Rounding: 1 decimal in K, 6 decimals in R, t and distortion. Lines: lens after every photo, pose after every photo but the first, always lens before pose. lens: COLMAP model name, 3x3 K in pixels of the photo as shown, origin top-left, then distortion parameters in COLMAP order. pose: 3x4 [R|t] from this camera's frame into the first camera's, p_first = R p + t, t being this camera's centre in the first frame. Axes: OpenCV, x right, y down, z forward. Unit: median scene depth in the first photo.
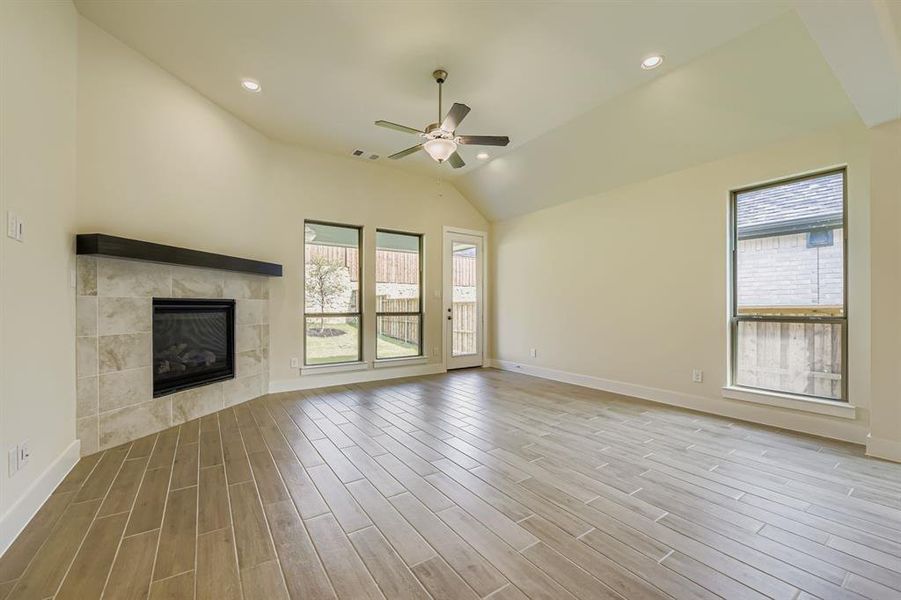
lens RADIAL K [[361.5, 0, 449.7], [0, 361.5, 306.0], [0, 0, 1]] dist [-0.010077, -0.000065]
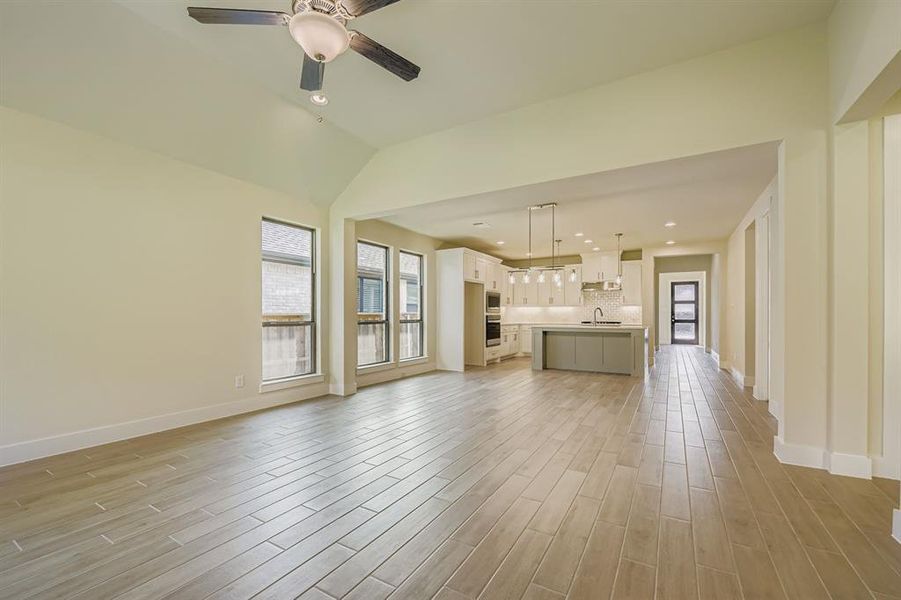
lens RADIAL K [[373.4, 0, 449.8], [0, 373.4, 312.8], [0, 0, 1]] dist [-0.001984, -0.000358]
pose [[-0.424559, 0.004838, 0.905387, -0.548702], [-0.002931, 0.999973, -0.006718, 0.001617], [-0.905396, -0.005506, -0.424533, 0.902576]]
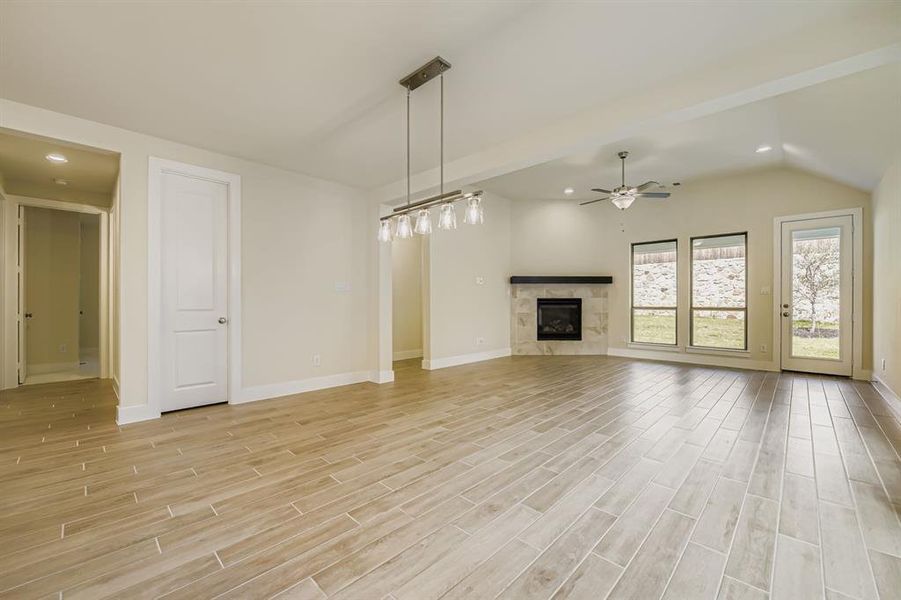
lens RADIAL K [[370.1, 0, 450.5], [0, 370.1, 300.0], [0, 0, 1]] dist [-0.001907, -0.000187]
pose [[0.207386, -0.004118, -0.978250, 1.172961], [-0.000078, 0.999991, -0.004226, -0.000609], [0.978259, 0.000952, 0.207384, -0.060308]]
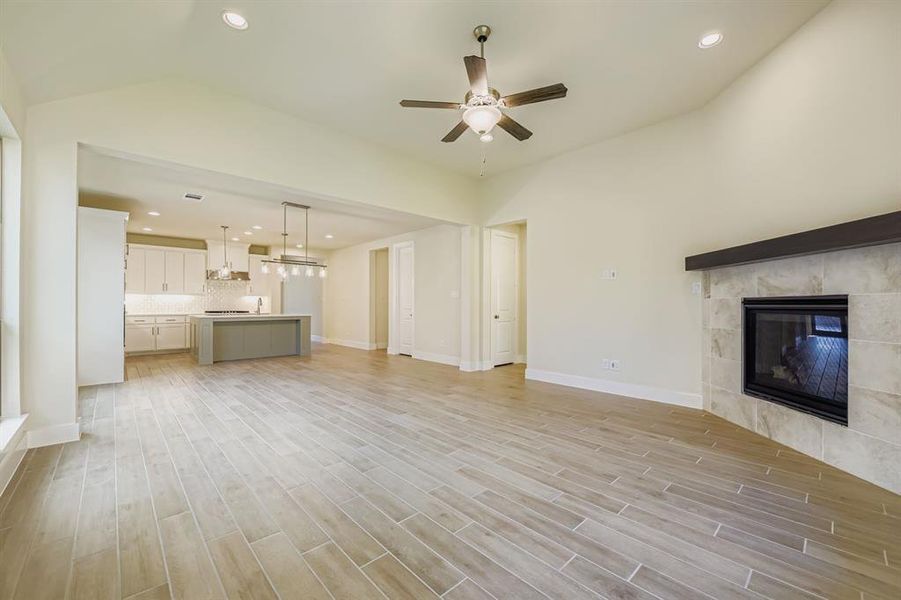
lens RADIAL K [[367.4, 0, 448.8], [0, 367.4, 305.9], [0, 0, 1]] dist [-0.003024, -0.000135]
pose [[-0.988814, -0.002319, -0.149138, 0.150570], [-0.002412, 0.999997, 0.000439, 0.001568], [0.149136, 0.000794, -0.988816, 1.553639]]
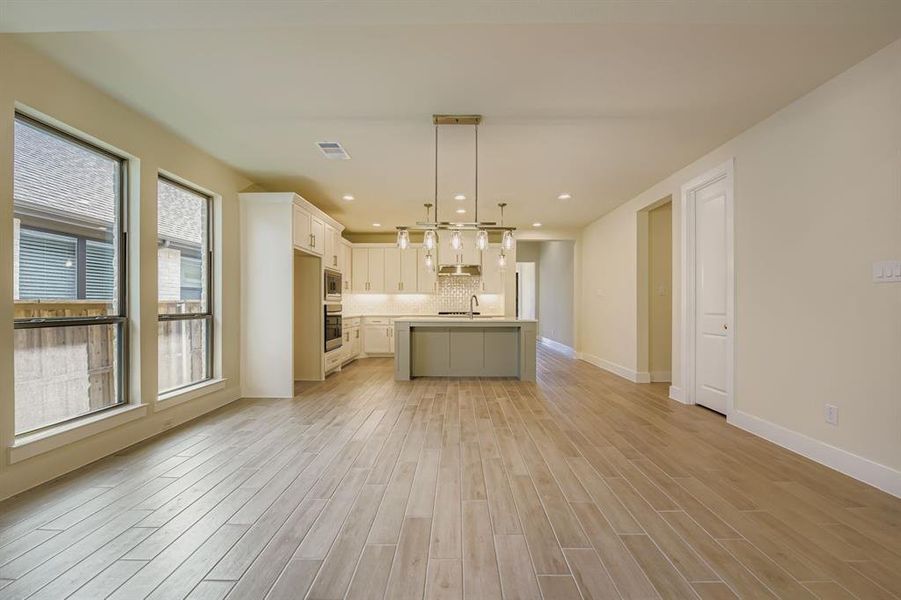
lens RADIAL K [[361.5, 0, 449.7], [0, 361.5, 306.0], [0, 0, 1]] dist [-0.010077, -0.000065]
pose [[-0.816899, -0.002381, 0.576775, 0.098281], [-0.001799, 0.999997, 0.001581, 0.002122], [-0.576777, 0.000254, -0.816901, 0.664415]]
